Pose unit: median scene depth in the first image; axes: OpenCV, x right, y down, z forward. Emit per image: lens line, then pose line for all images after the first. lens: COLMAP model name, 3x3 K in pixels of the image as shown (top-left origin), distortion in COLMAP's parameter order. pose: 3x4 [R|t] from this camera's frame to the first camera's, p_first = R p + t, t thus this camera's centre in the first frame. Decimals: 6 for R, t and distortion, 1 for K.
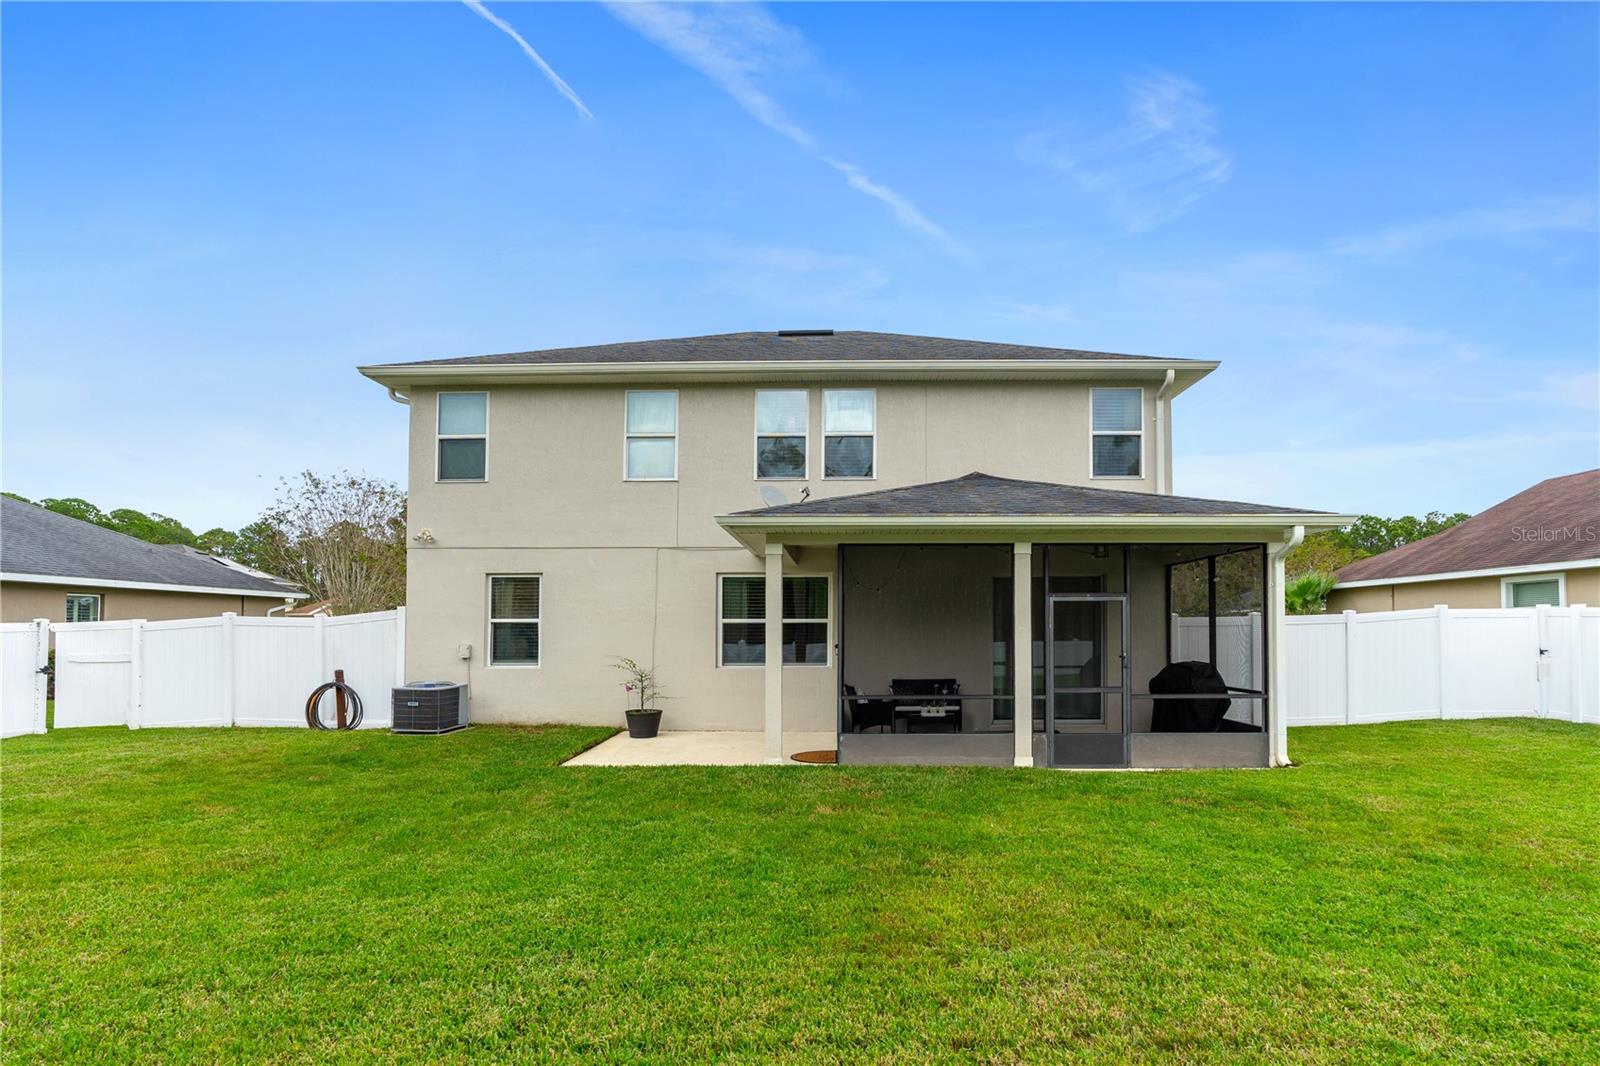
lens RADIAL K [[766.2, 0, 790.2], [0, 766.2, 607.9], [0, 0, 1]] dist [0.001081, -0.000960]
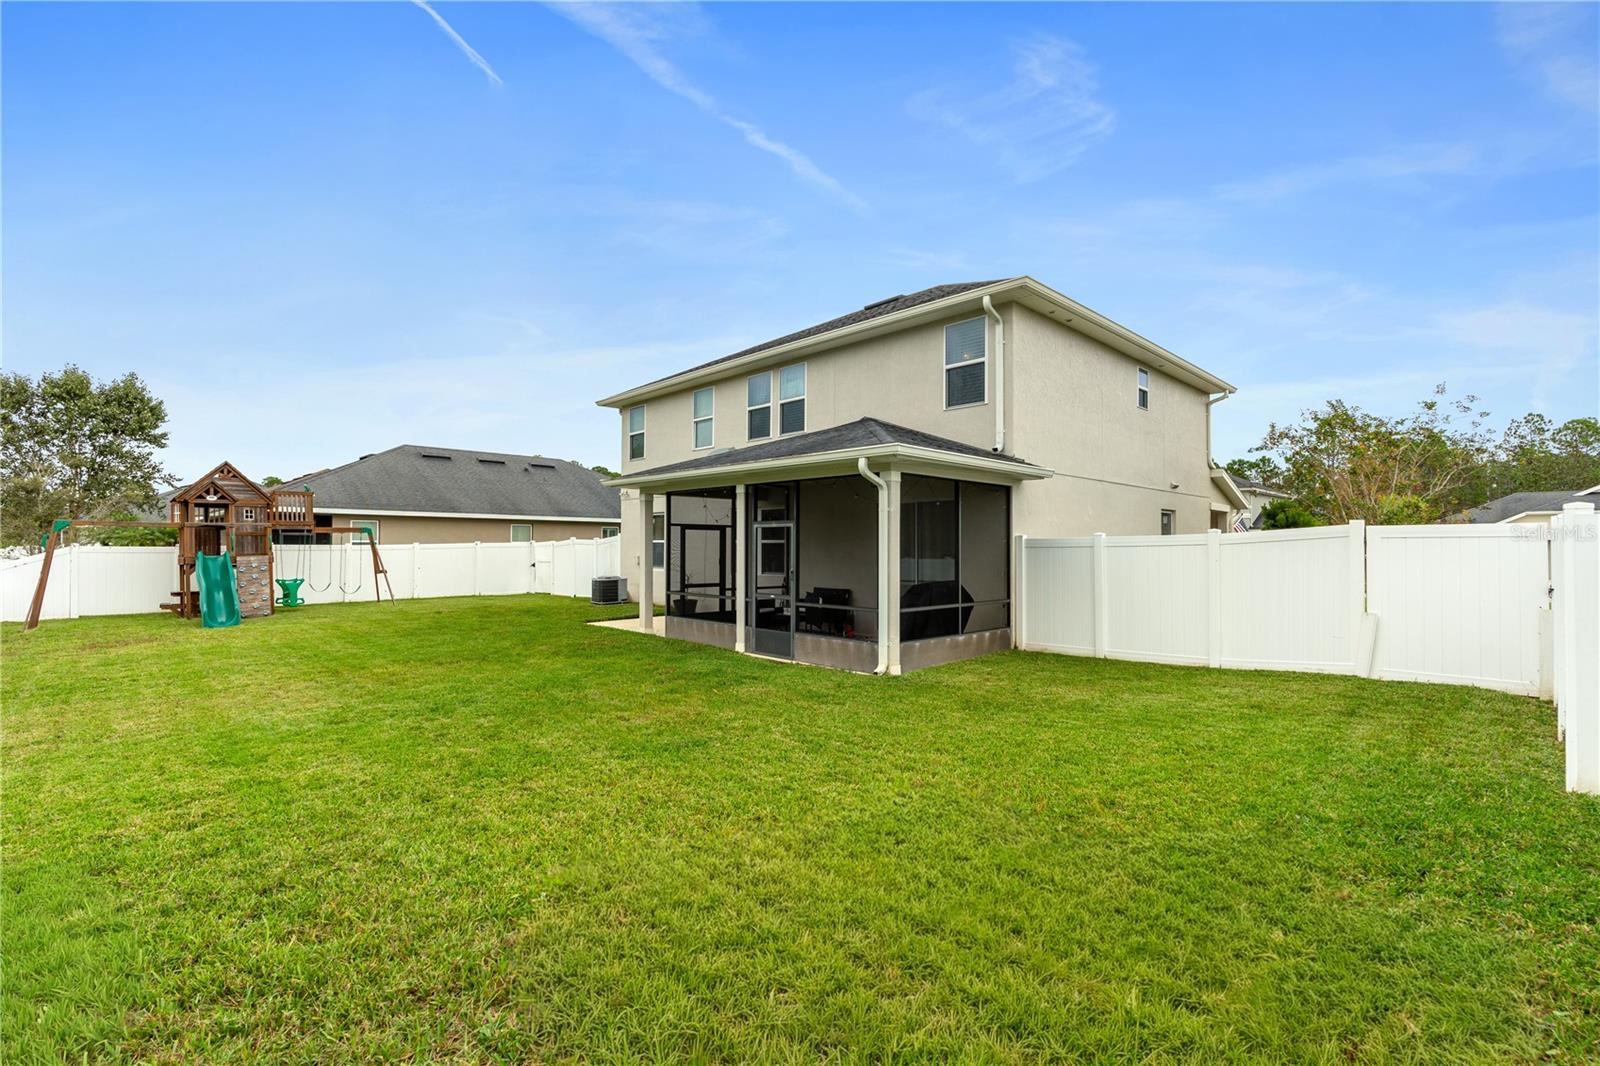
lens RADIAL K [[731.9, 0, 800.2], [0, 731.9, 535.8], [0, 0, 1]] dist [0.001009, 0.000519]
pose [[0.693140, -0.002134, -0.720800, 0.778224], [0.011437, 0.999902, 0.008037, -0.002442], [0.720712, -0.013815, 0.693096, 0.109856]]
